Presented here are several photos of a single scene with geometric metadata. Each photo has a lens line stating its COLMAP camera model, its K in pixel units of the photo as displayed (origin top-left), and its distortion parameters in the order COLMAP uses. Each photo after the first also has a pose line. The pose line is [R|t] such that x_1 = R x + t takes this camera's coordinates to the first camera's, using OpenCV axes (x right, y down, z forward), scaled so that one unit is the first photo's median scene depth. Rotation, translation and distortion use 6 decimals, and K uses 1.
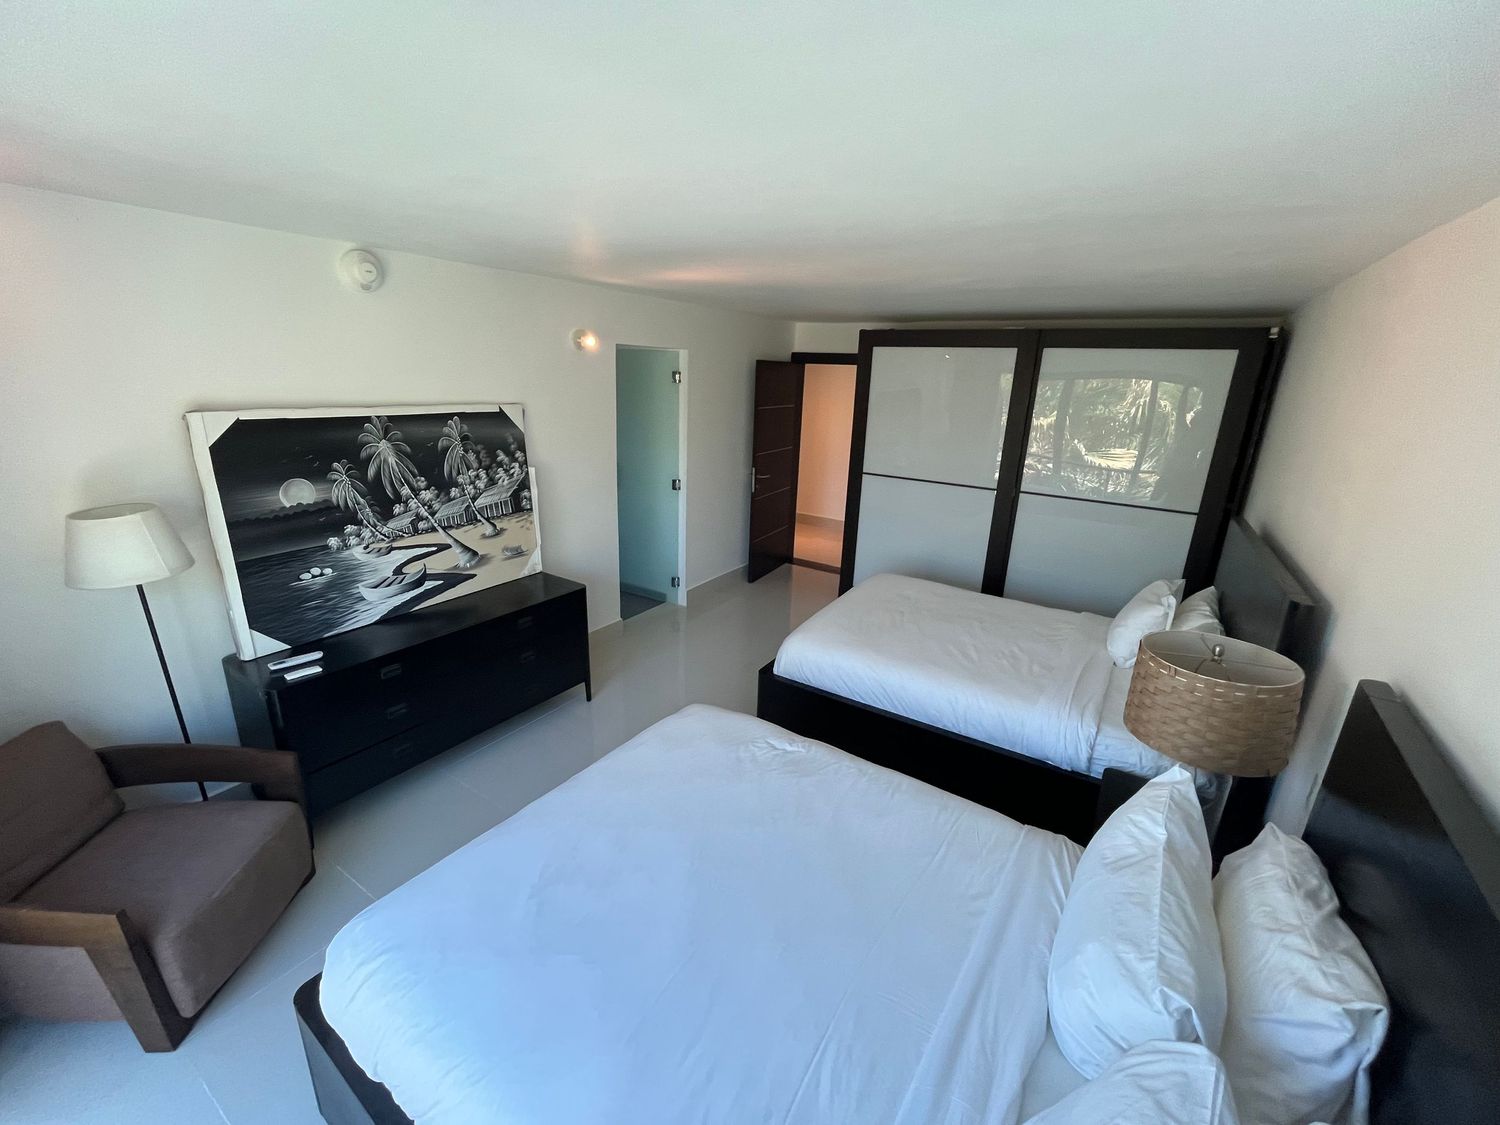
lens RADIAL K [[612.6, 0, 751.2], [0, 612.6, 557.3], [0, 0, 1]] dist [-0.000064, -0.001144]
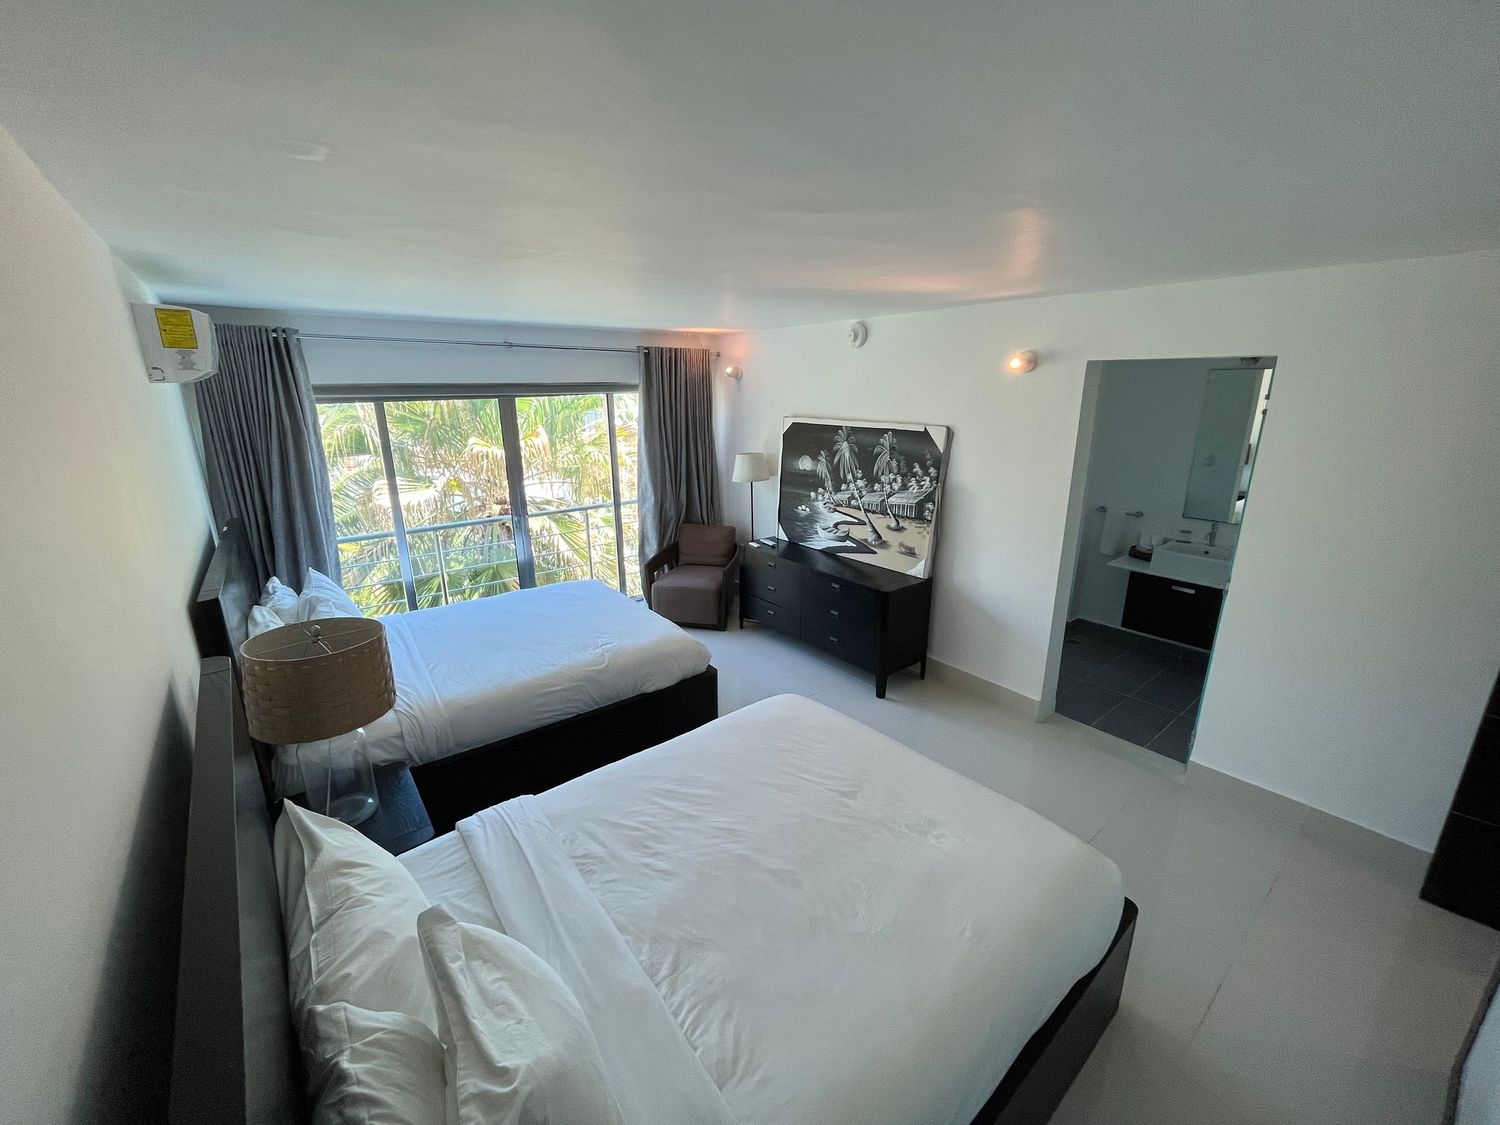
lens RADIAL K [[612.6, 0, 754.9], [0, 612.6, 561.0], [0, 0, 1]] dist [-0.000064, -0.001144]
pose [[-0.317001, 0.230076, -0.920096, 0.883182], [-0.280951, 0.903807, 0.322799, -0.321539], [0.905857, 0.360829, -0.221867, 1.129279]]
